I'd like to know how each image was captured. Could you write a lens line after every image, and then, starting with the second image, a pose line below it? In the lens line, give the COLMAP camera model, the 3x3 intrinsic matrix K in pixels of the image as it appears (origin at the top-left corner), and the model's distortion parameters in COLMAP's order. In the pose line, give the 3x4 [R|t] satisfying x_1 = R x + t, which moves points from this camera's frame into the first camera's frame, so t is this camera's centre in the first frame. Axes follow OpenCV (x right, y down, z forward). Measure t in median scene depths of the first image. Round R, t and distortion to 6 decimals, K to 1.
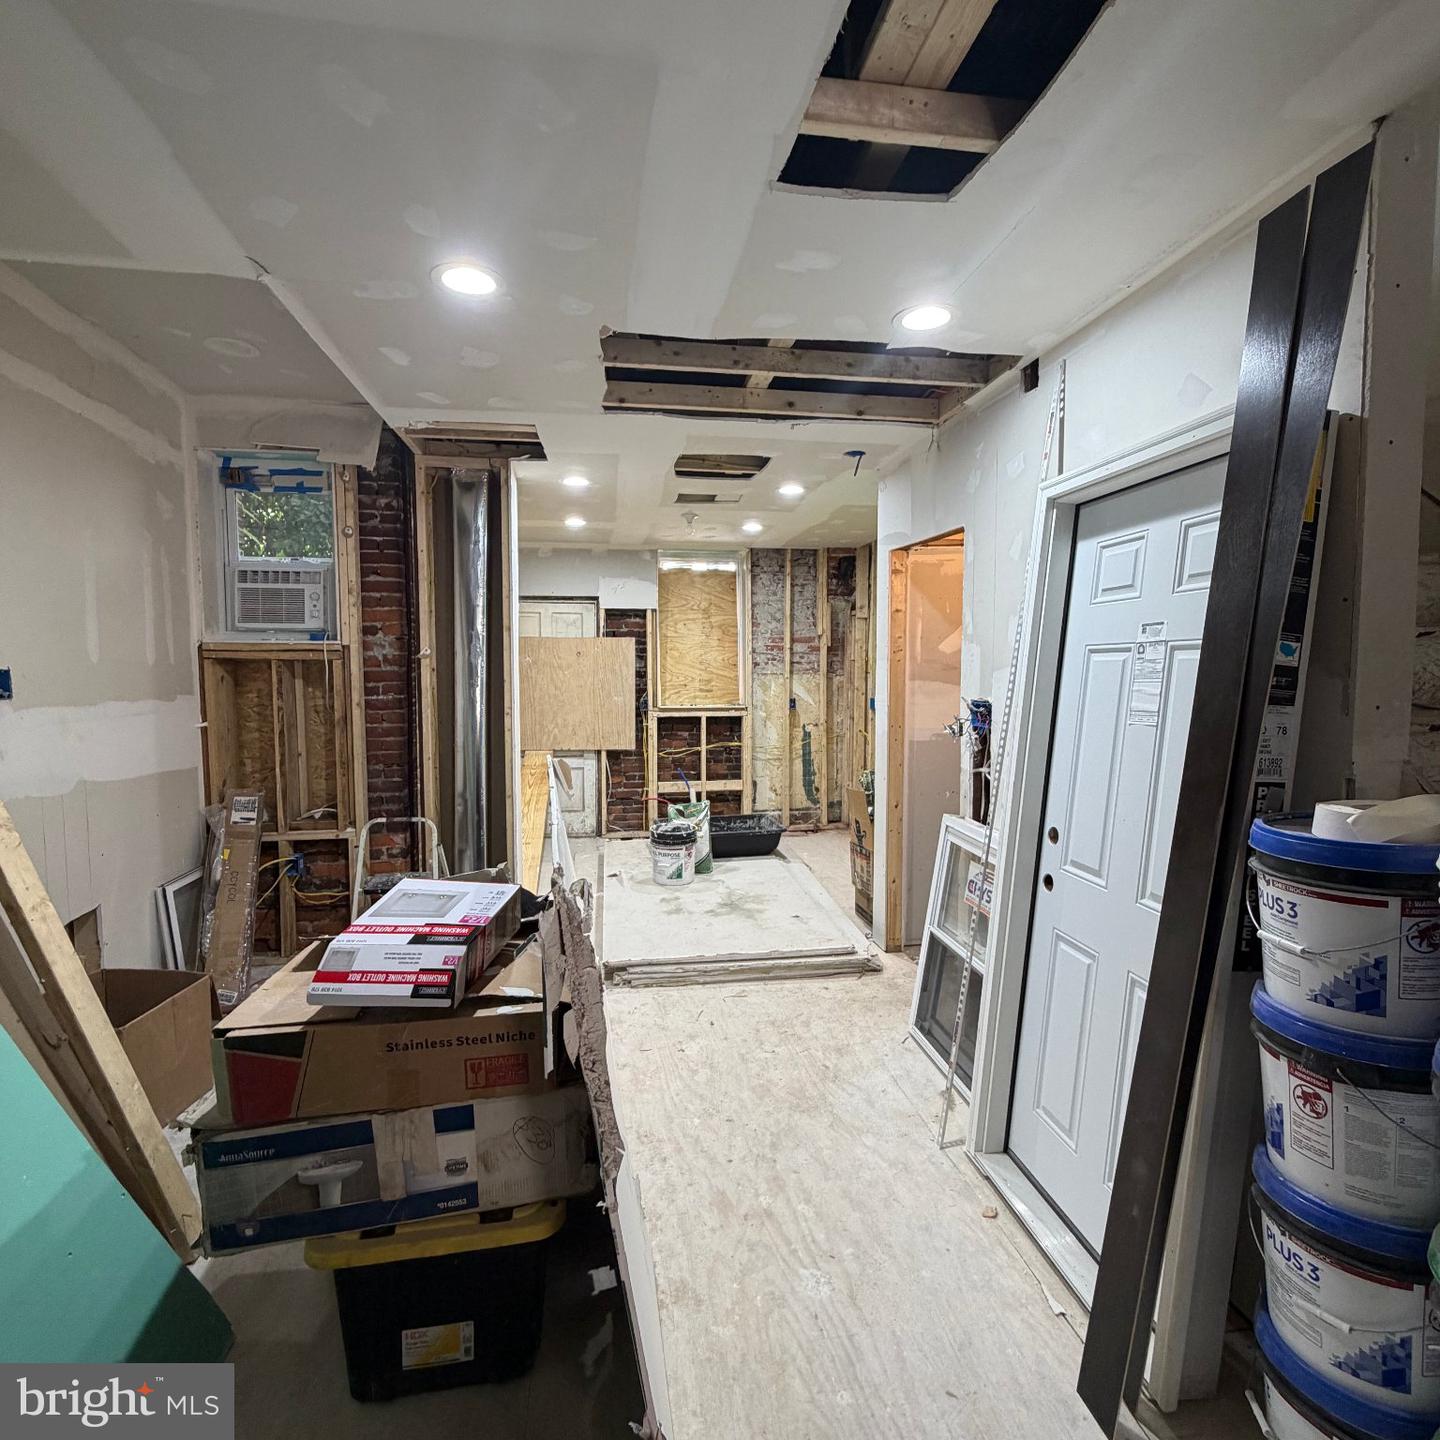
lens RADIAL K [[762.1, 0, 717.9], [0, 762.1, 709.3], [0, 0, 1]] dist [-0.001661, 0.000158]
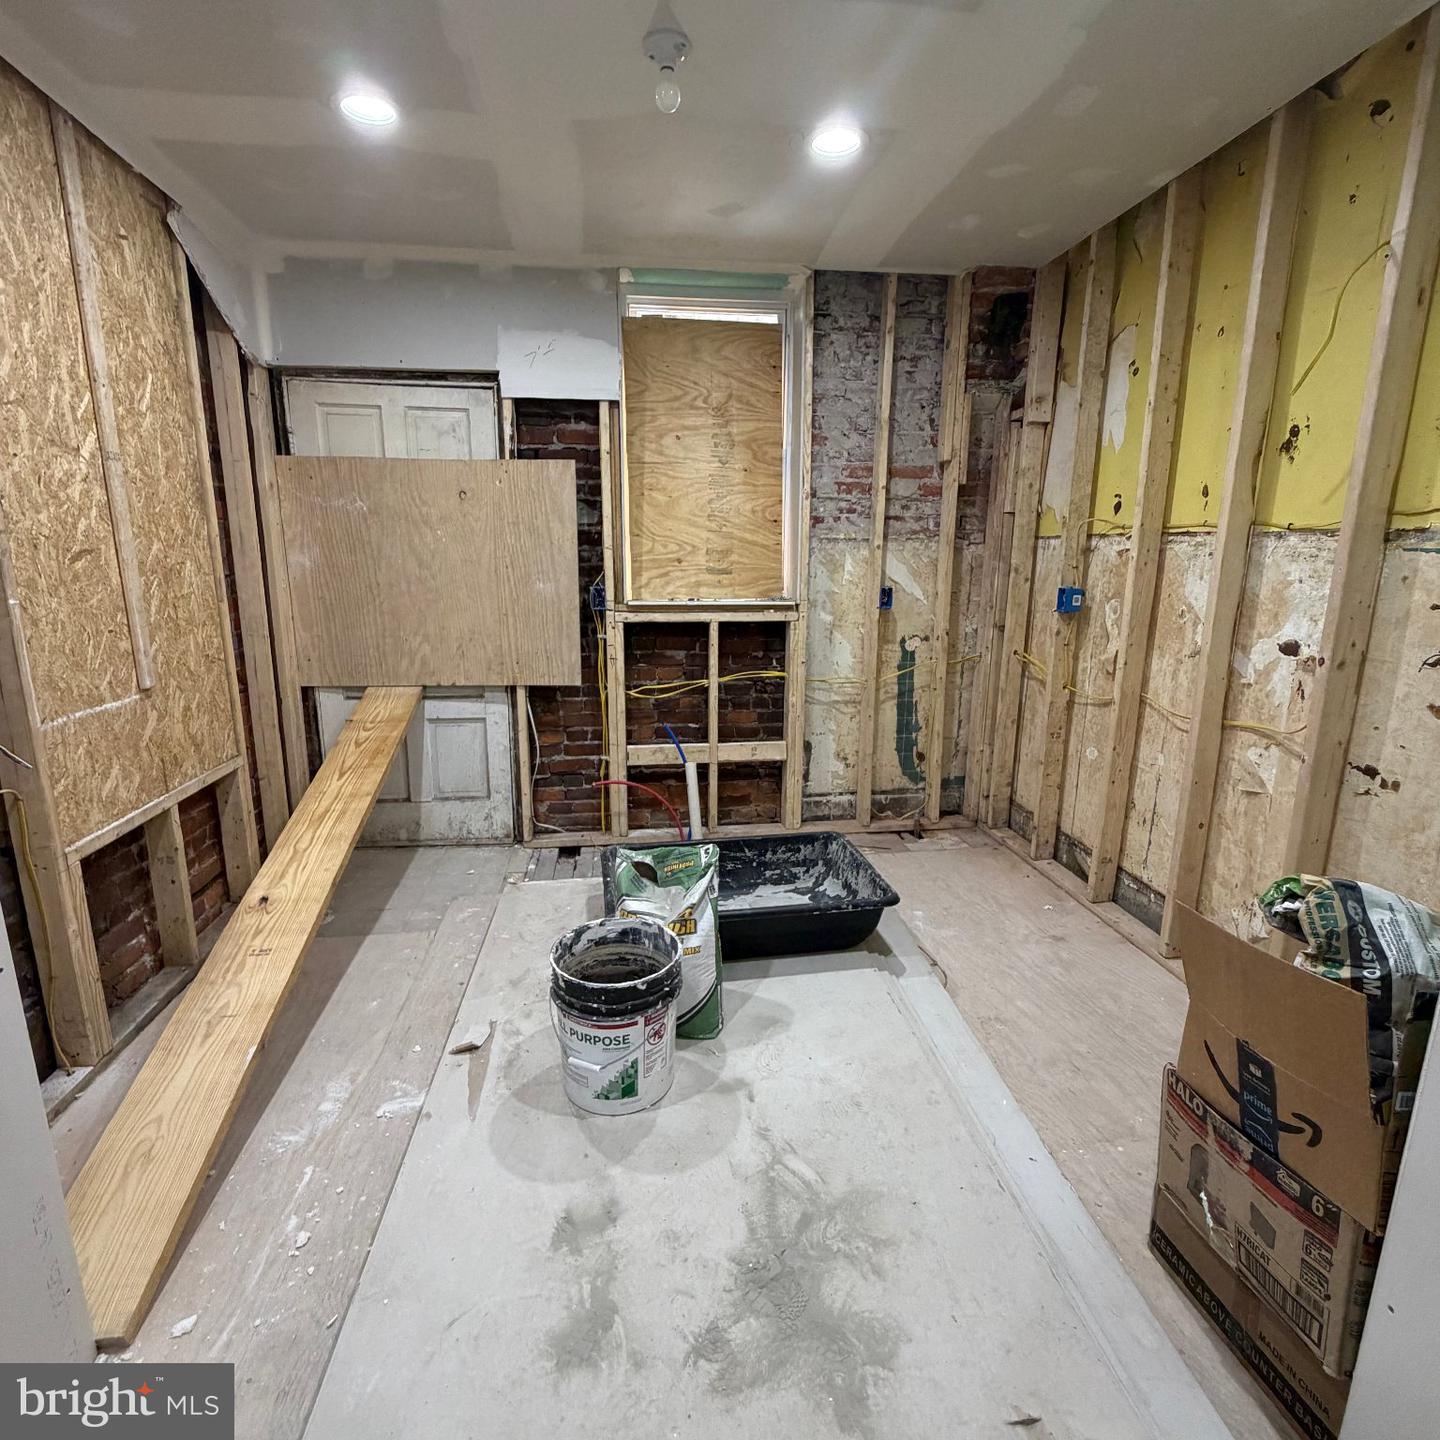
lens RADIAL K [[762.1, 0, 717.9], [0, 762.1, 709.3], [0, 0, 1]] dist [-0.001661, 0.000158]
pose [[0.999512, 0.012654, -0.028575, -0.000555], [-0.008264, 0.988828, 0.148834, -0.008907], [0.030139, -0.148525, 0.988449, 0.475635]]
